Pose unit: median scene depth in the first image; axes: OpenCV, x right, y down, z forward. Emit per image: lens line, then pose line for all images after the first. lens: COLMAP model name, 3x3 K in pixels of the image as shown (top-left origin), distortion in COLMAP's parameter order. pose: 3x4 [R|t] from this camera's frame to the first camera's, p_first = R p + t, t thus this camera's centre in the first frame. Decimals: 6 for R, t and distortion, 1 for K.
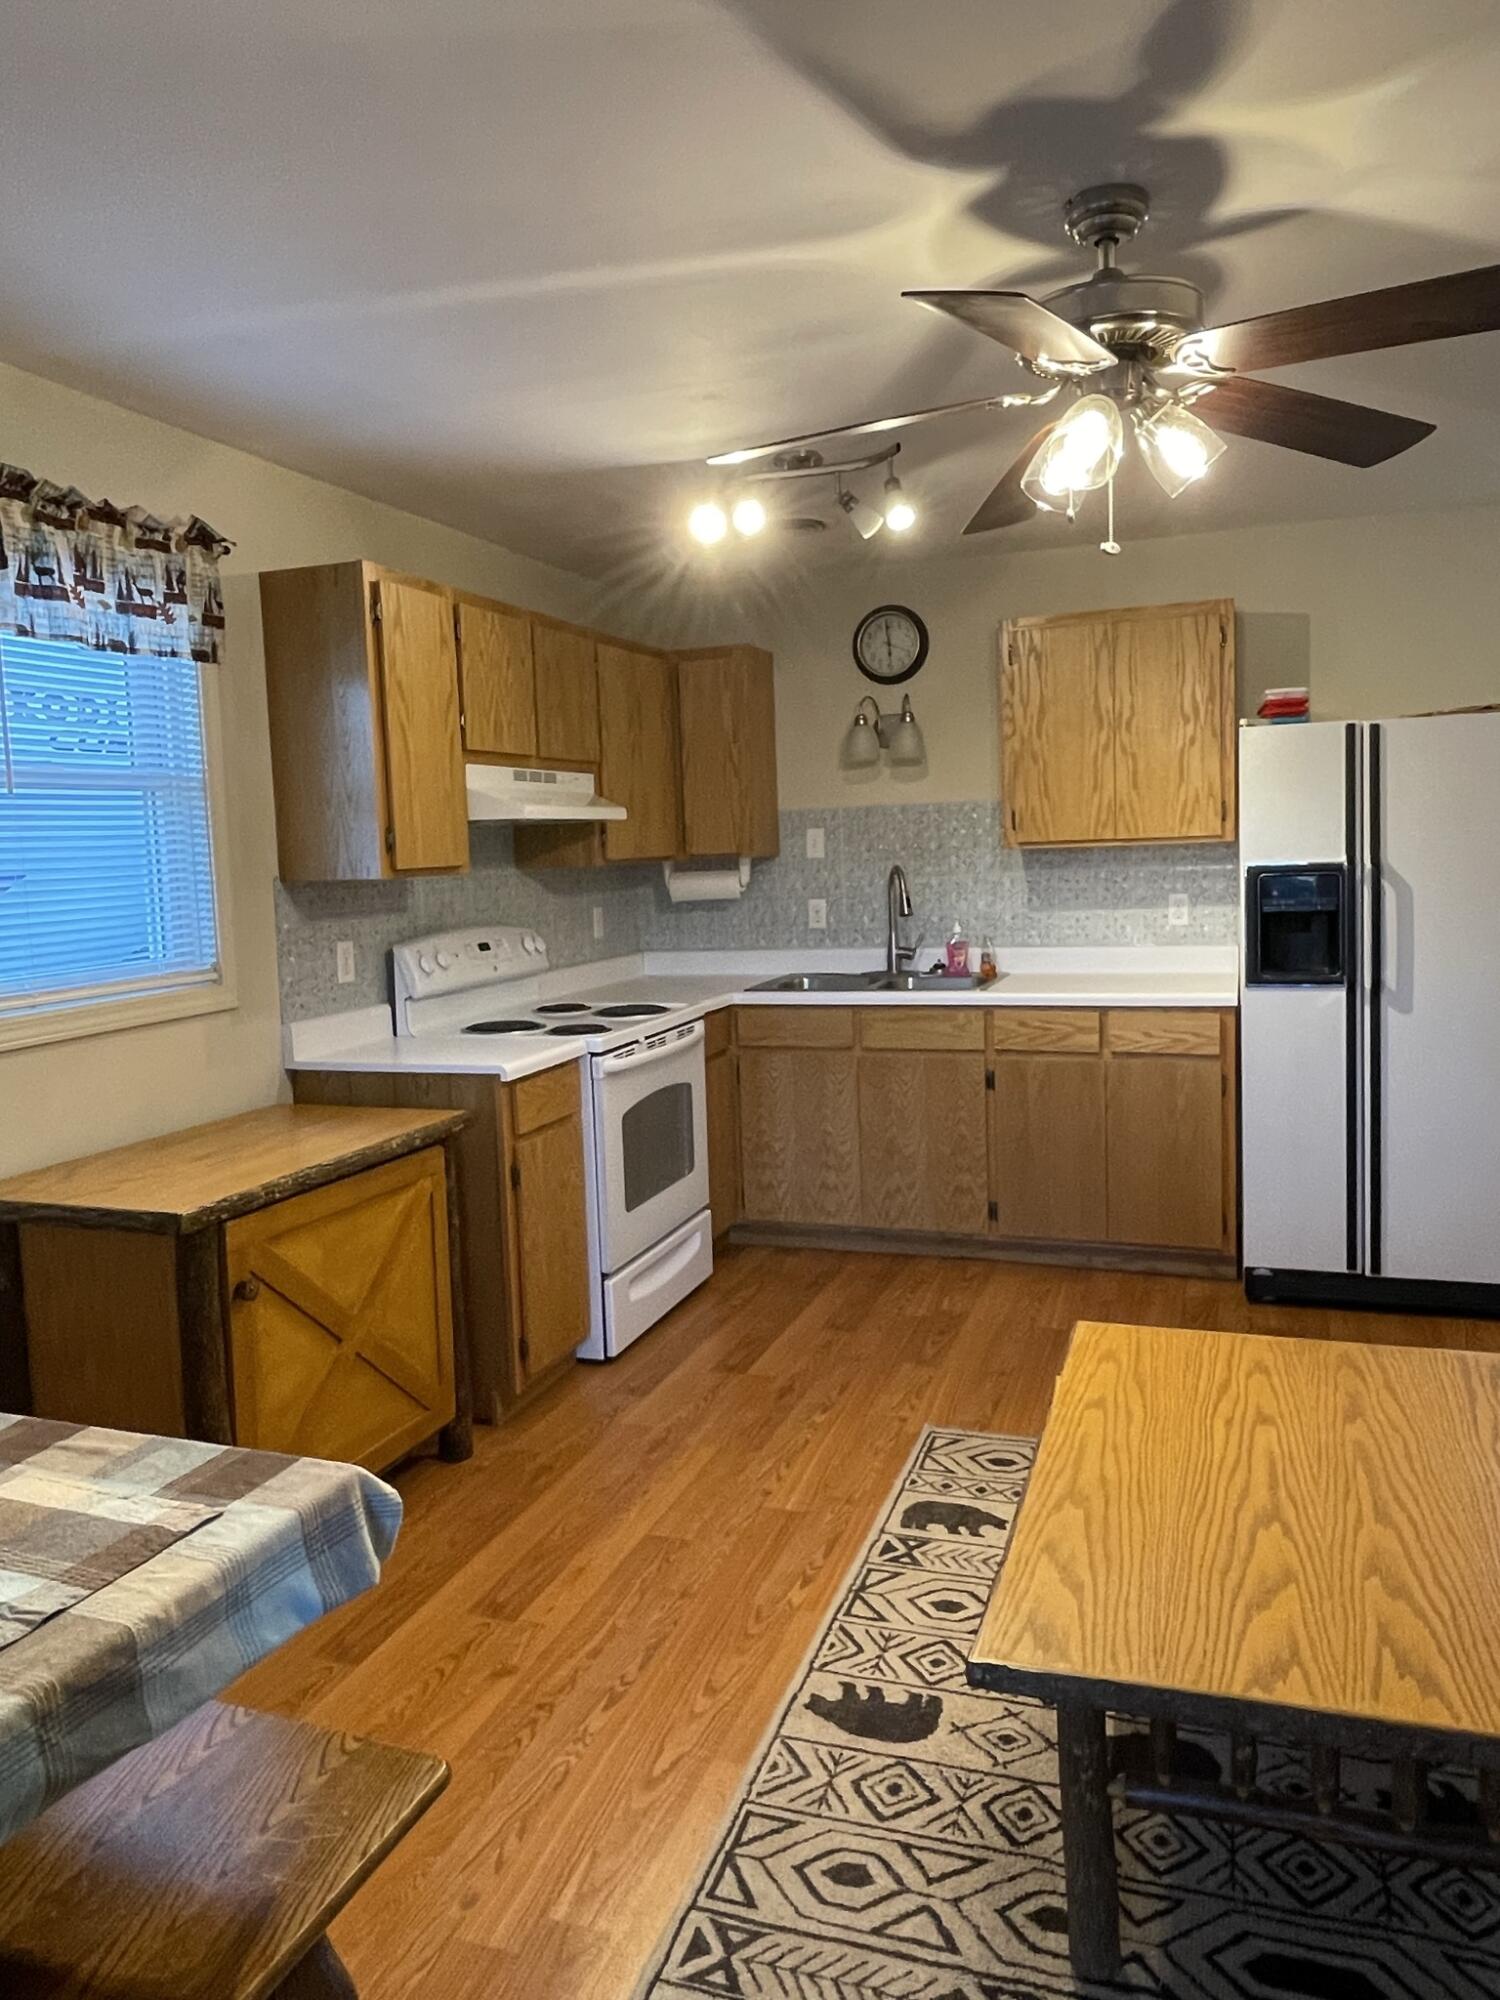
lens RADIAL K [[1352.0, 0, 750.0], [0, 1352.0, 1000.0], [0, 0, 1]] dist [0.046244, -0.057985]
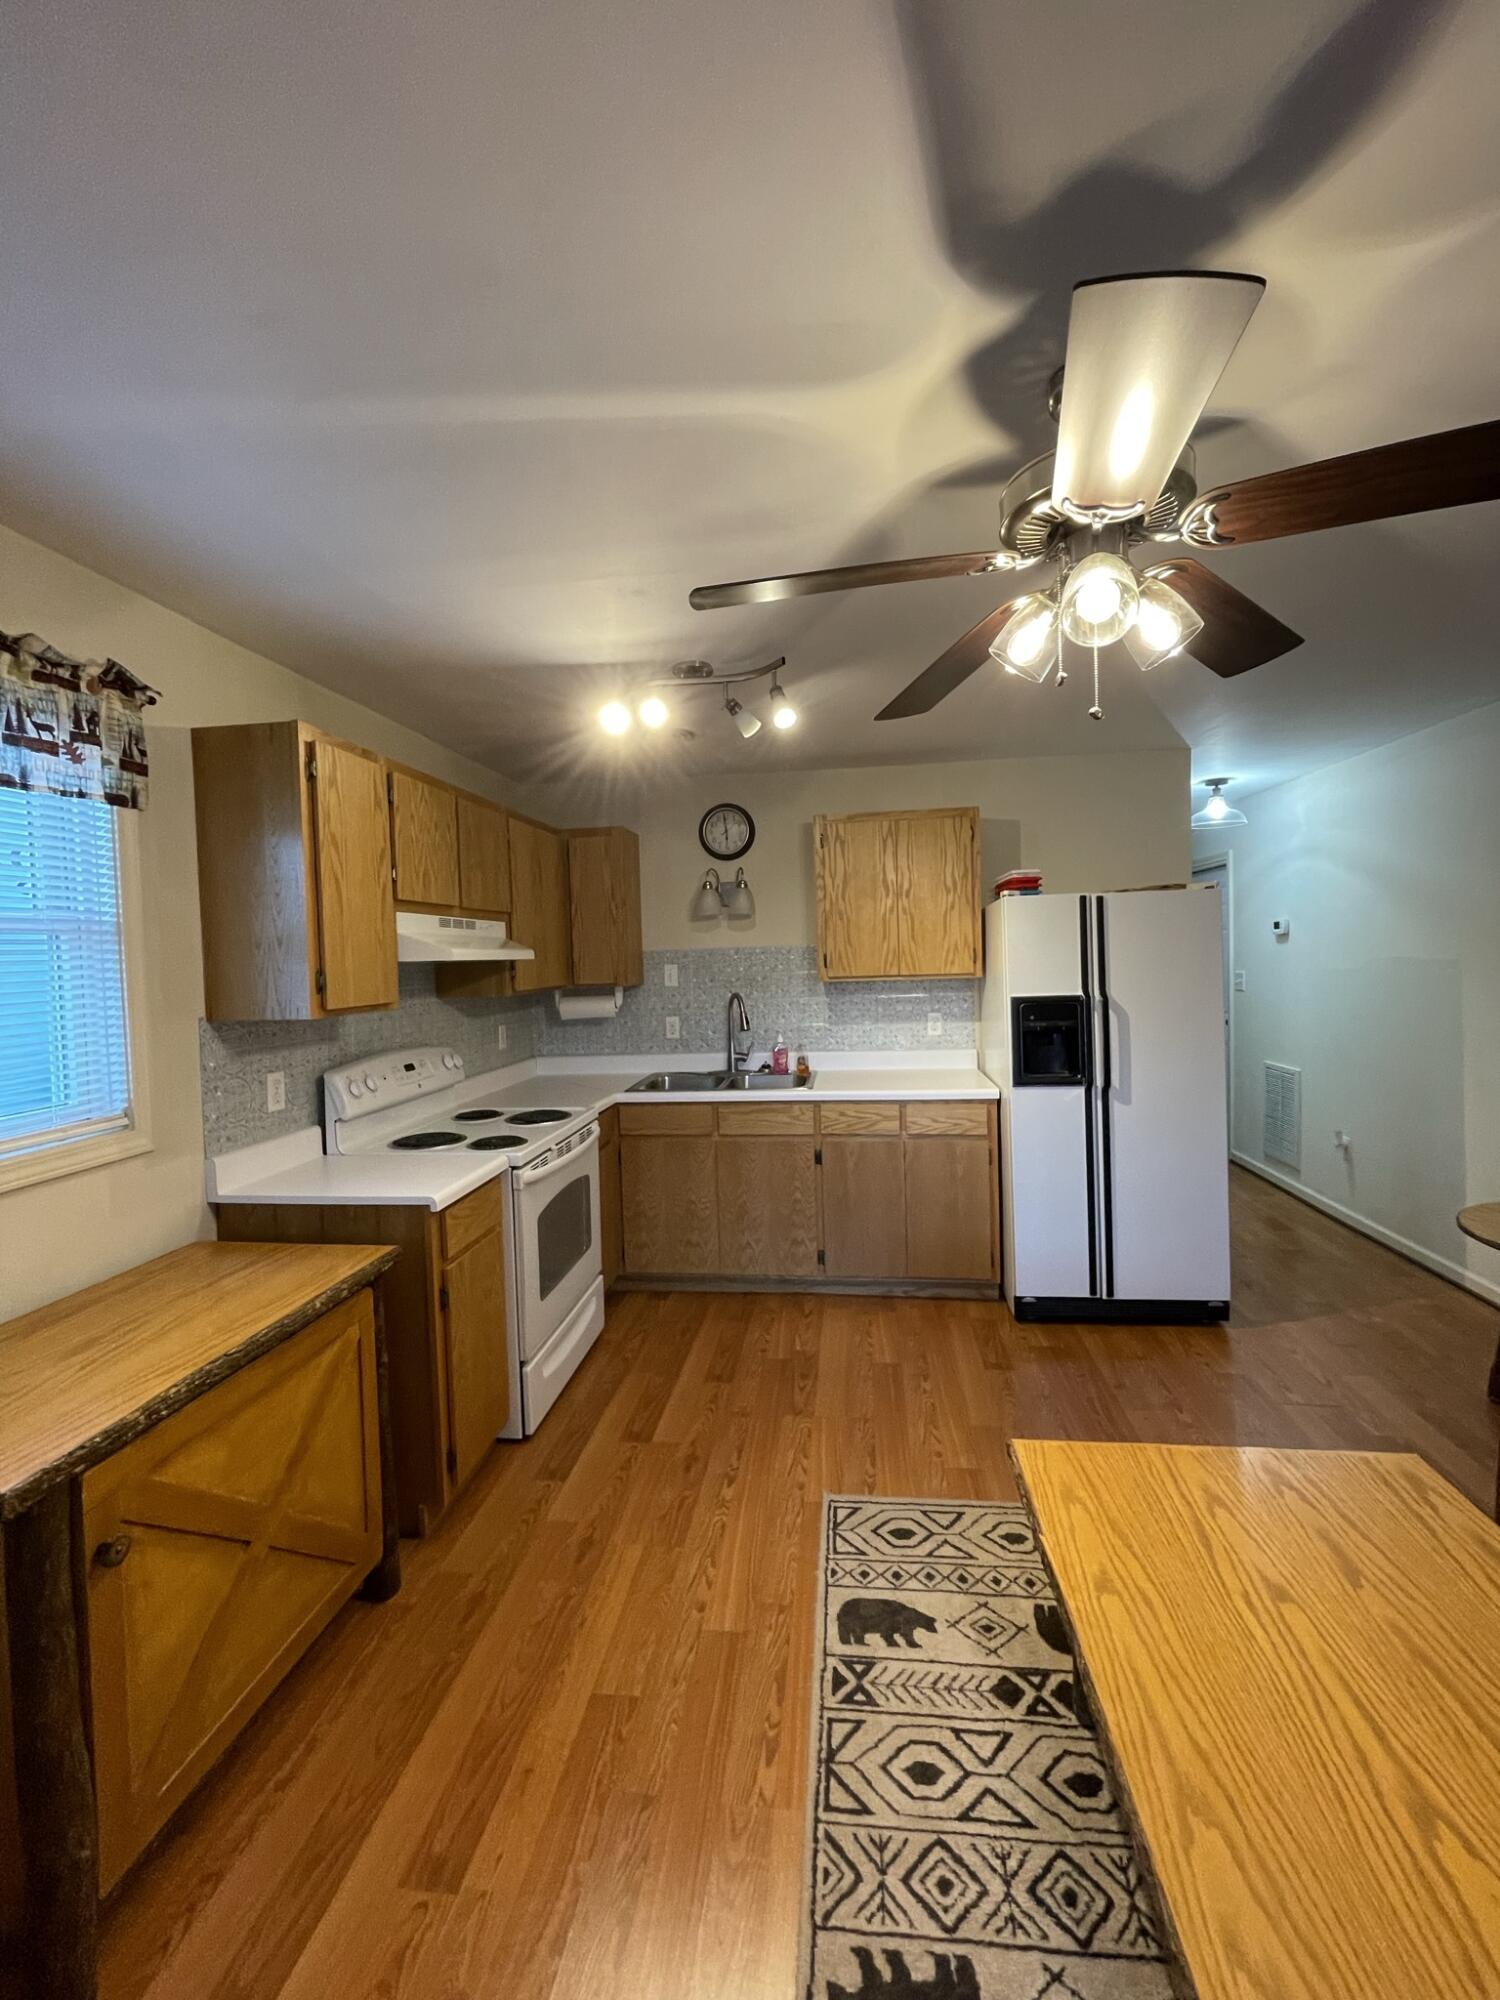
lens RADIAL K [[814.5, 0, 750.0], [0, 814.5, 1000.0], [0, 0, 1]] dist [-0.001030, 0.000544]
pose [[0.976857, -0.004193, 0.213851, -0.070373], [0.019436, 0.997412, -0.069227, -0.050267], [-0.213007, 0.071781, 0.974410, 0.293754]]
